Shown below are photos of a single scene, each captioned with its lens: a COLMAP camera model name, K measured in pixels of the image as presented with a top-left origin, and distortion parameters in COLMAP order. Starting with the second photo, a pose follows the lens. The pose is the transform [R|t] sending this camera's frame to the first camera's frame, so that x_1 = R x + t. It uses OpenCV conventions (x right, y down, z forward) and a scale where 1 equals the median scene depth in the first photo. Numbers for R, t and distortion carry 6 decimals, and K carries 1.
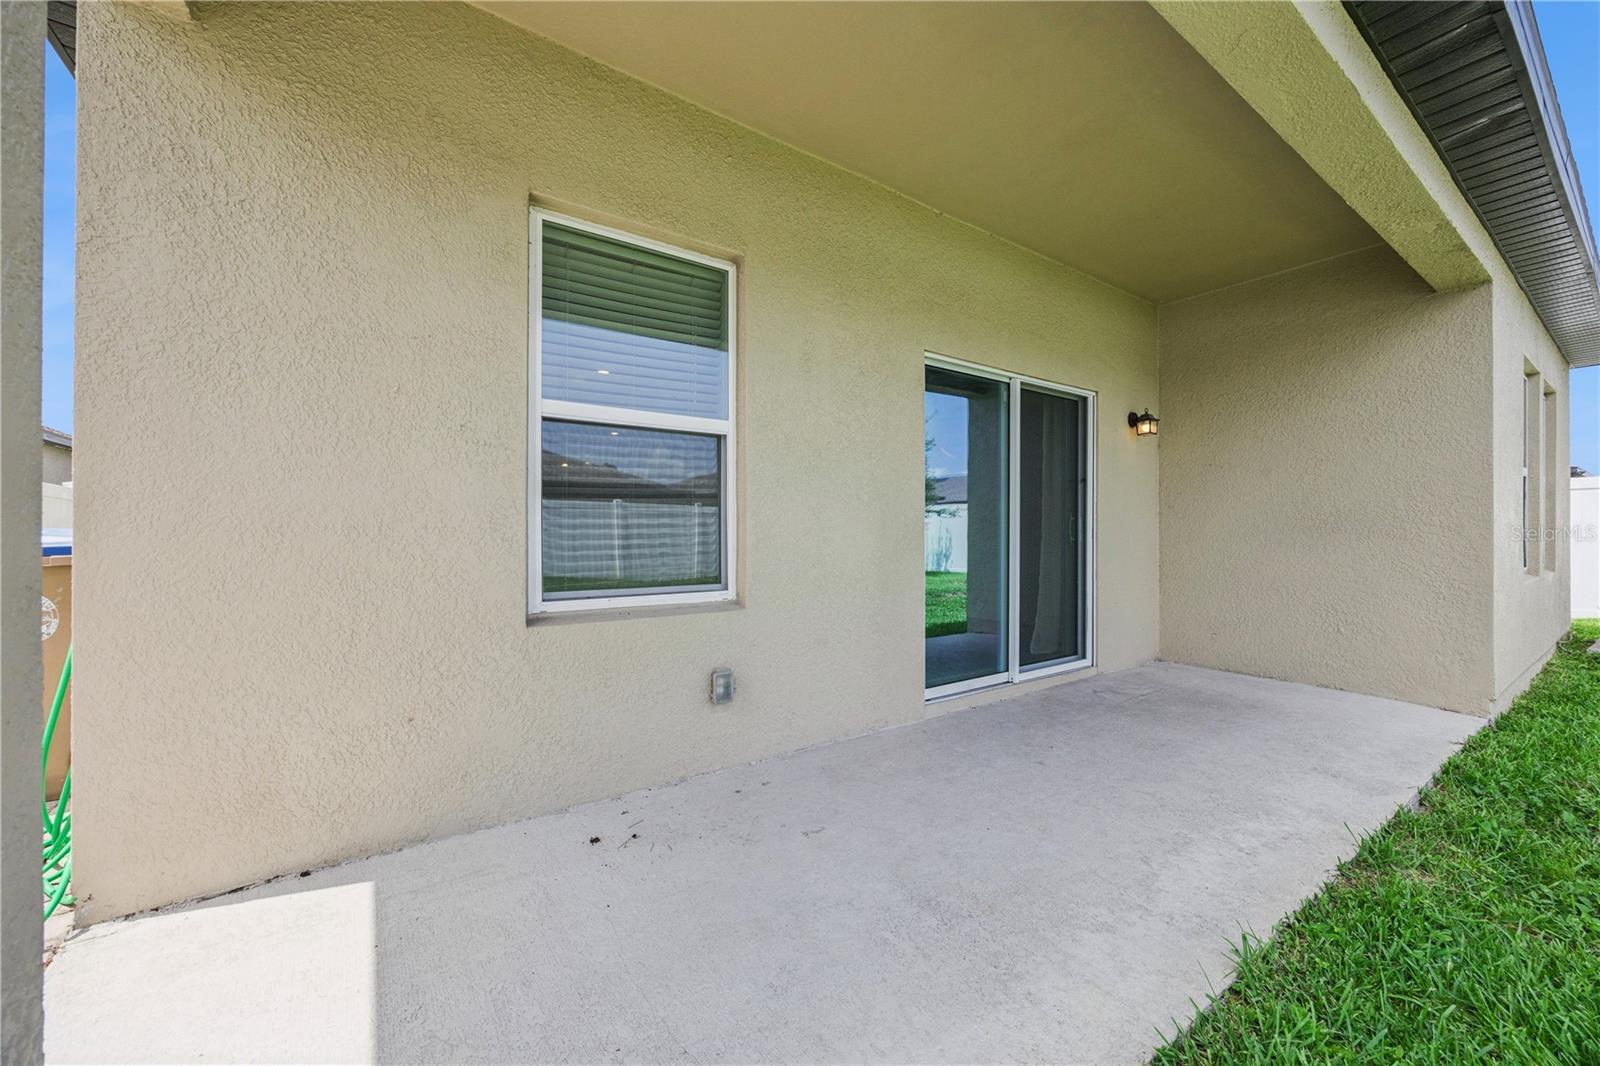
lens RADIAL K [[614.1, 0, 794.2], [0, 614.1, 528.0], [0, 0, 1]] dist [0.000535, -0.000043]
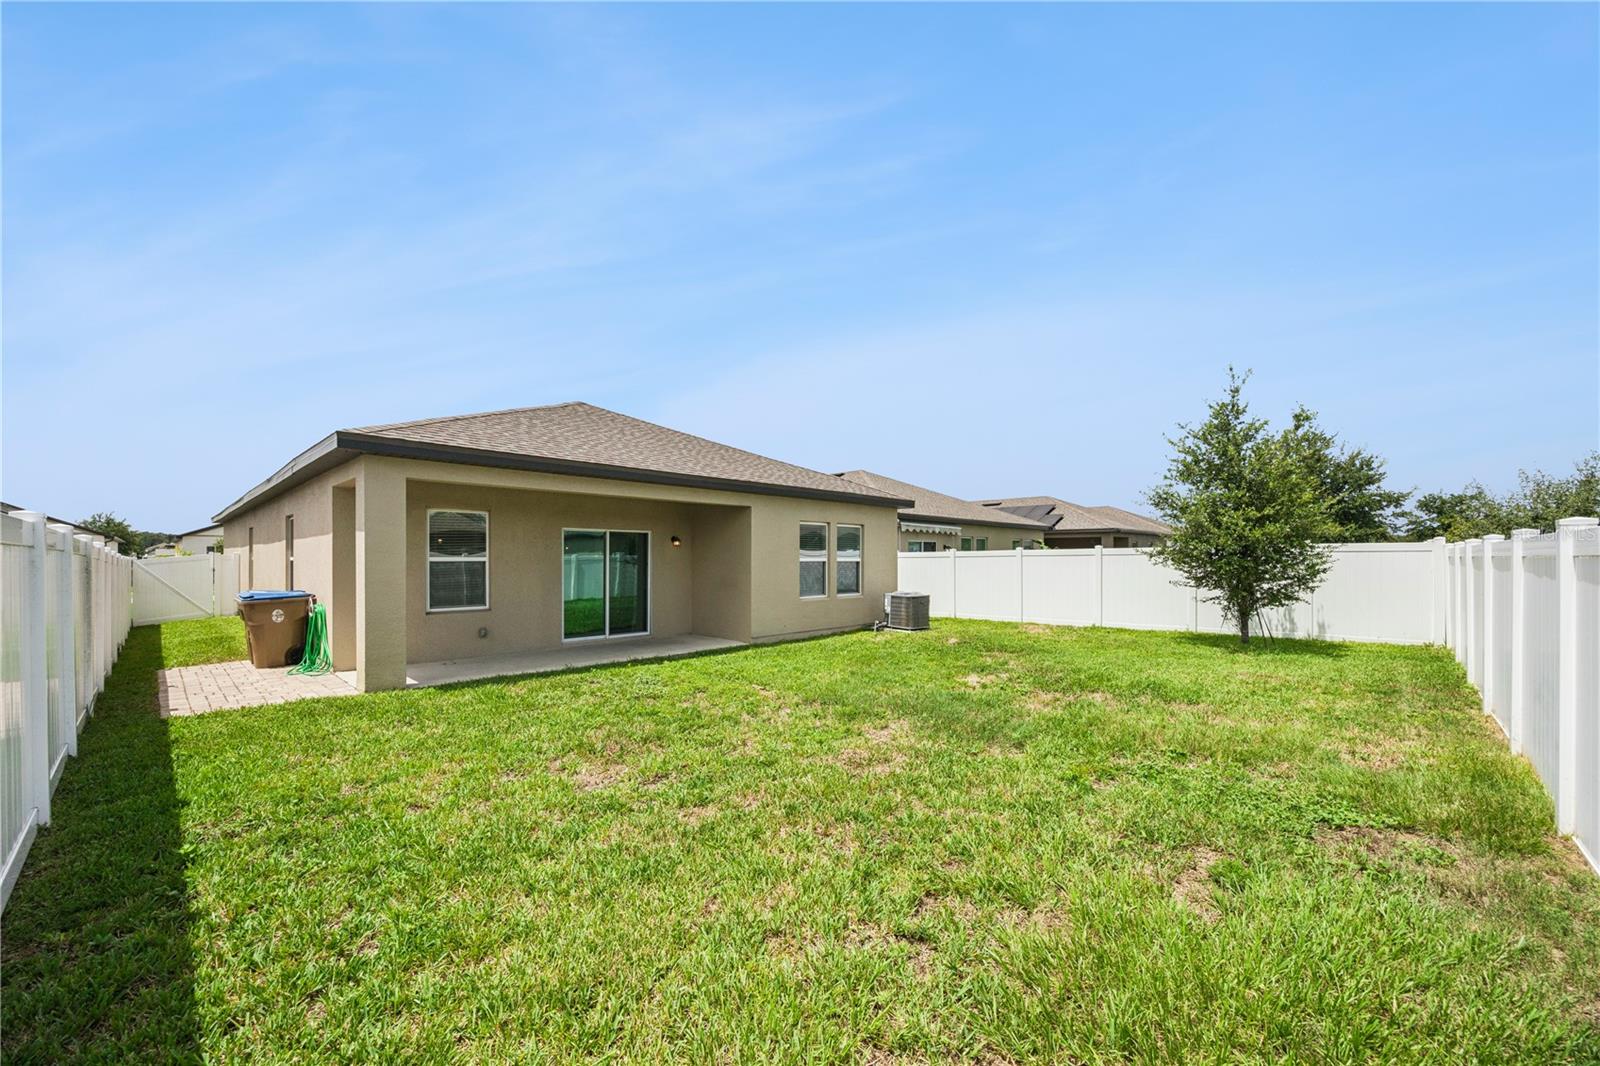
lens RADIAL K [[615.7, 0, 797.4], [0, 615.7, 557.5], [0, 0, 1]] dist [0.001397, 0.000117]
pose [[0.979716, -0.001068, 0.200389, 0.731554], [-0.000047, 0.999985, 0.005562, -0.153685], [-0.200392, -0.005458, 0.979701, -2.202601]]
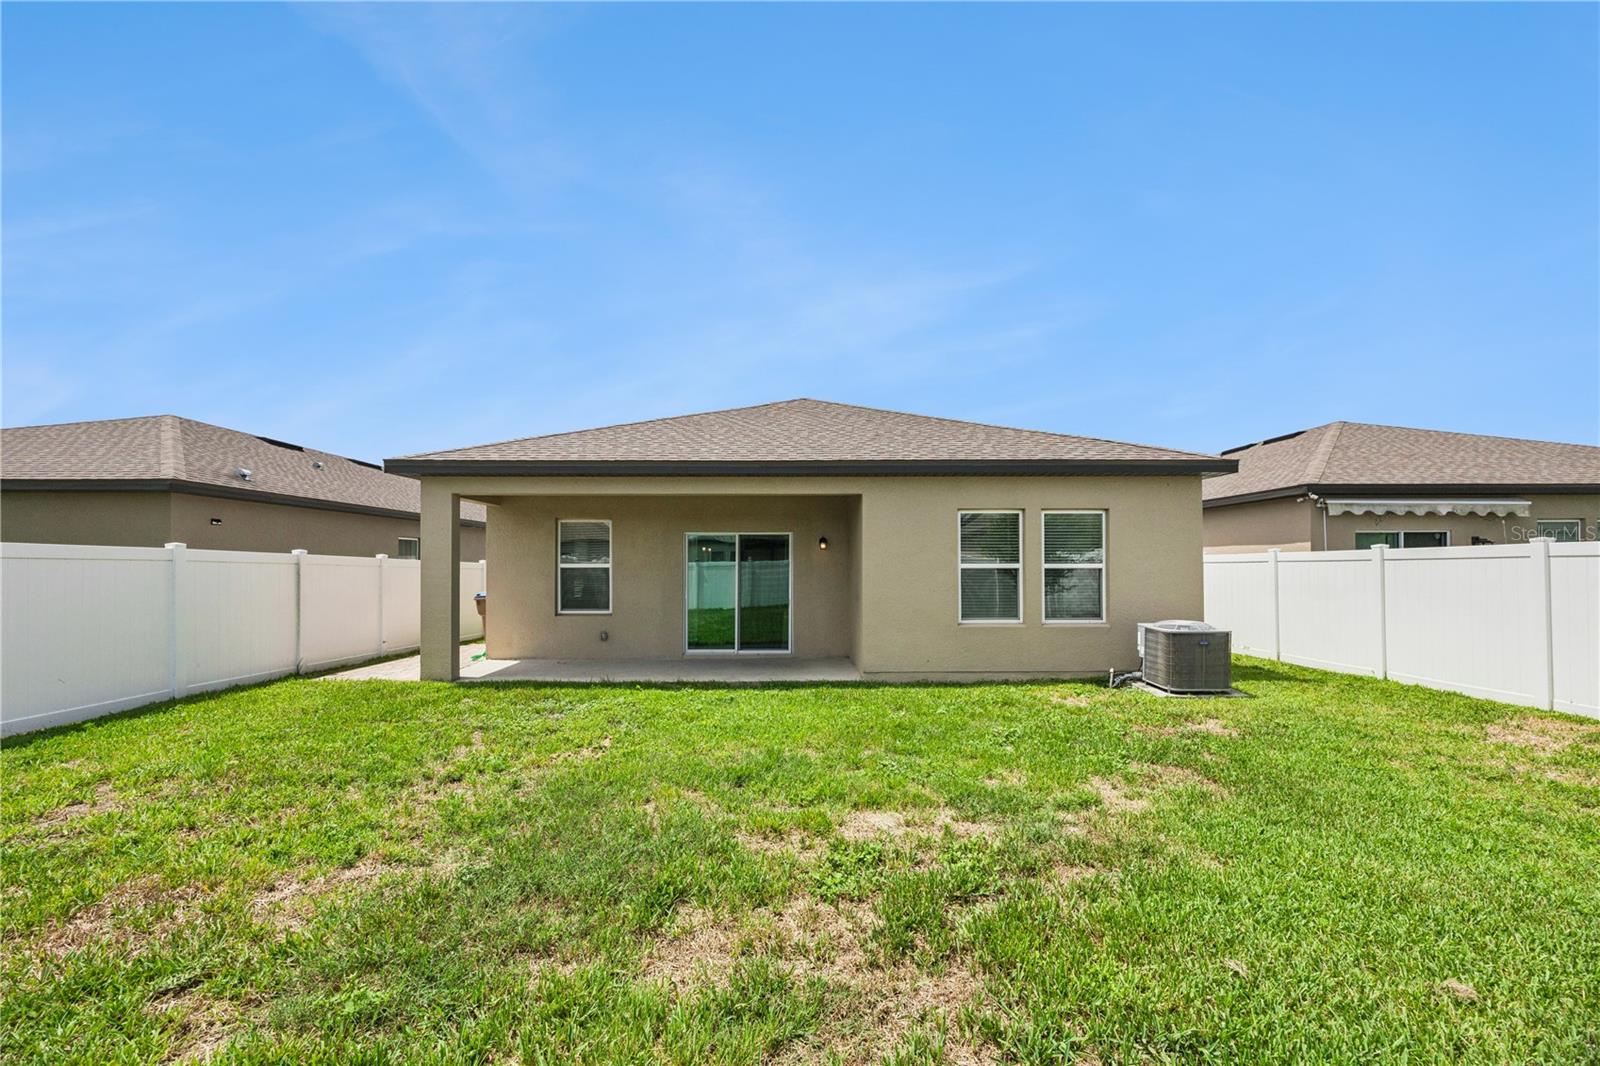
lens RADIAL K [[615.7, 0, 797.4], [0, 615.7, 557.5], [0, 0, 1]] dist [0.001397, 0.000117]
pose [[0.833833, -0.010022, -0.551926, 2.238280], [0.008136, 0.999950, -0.005865, -0.145373], [0.551957, 0.000400, 0.833872, -1.131154]]
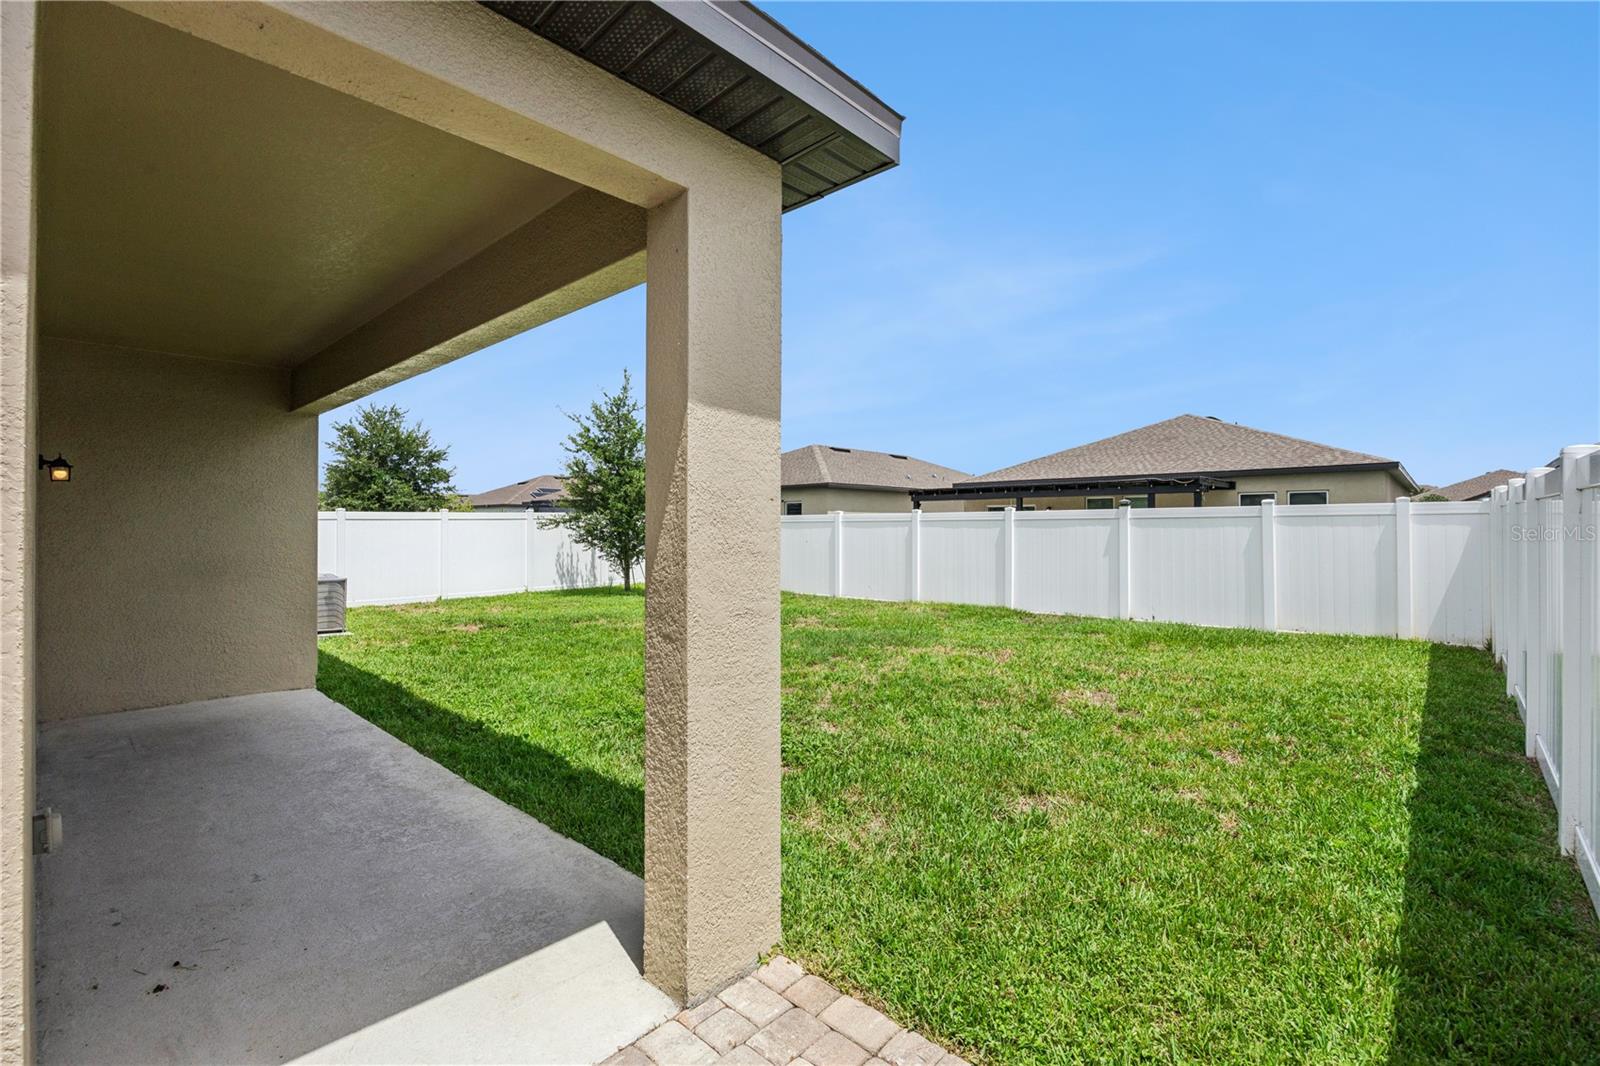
lens RADIAL K [[704.2, 0, 798.0], [0, 704.2, 521.2], [0, 0, 1]] dist [-0.005218, -0.000193]
pose [[-0.217829, 0.008053, 0.975954, -0.940325], [-0.003422, 0.999954, -0.009014, -0.111859], [-0.975981, -0.005303, -0.217791, 0.174392]]
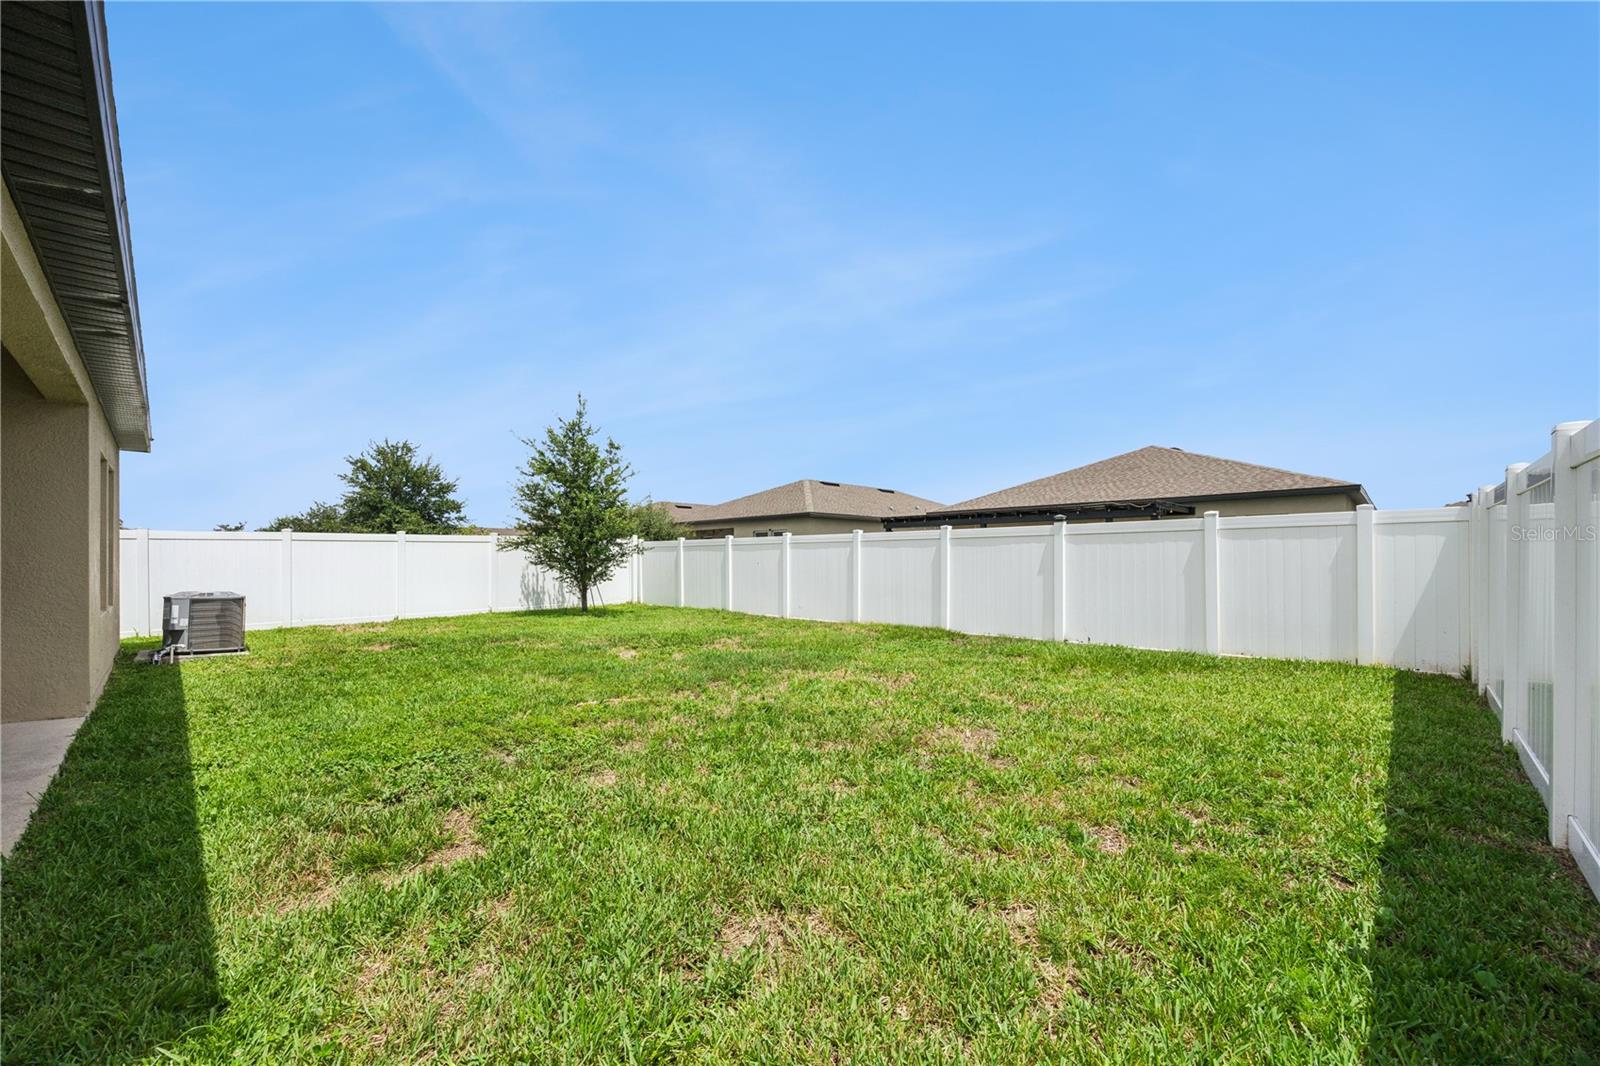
lens RADIAL K [[615.7, 0, 797.4], [0, 615.7, 557.5], [0, 0, 1]] dist [0.001397, 0.000117]
pose [[-0.186730, 0.001815, 0.982410, -0.561226], [-0.002664, 0.999994, -0.002354, -0.053986], [-0.982408, -0.003057, -0.186724, -0.335330]]
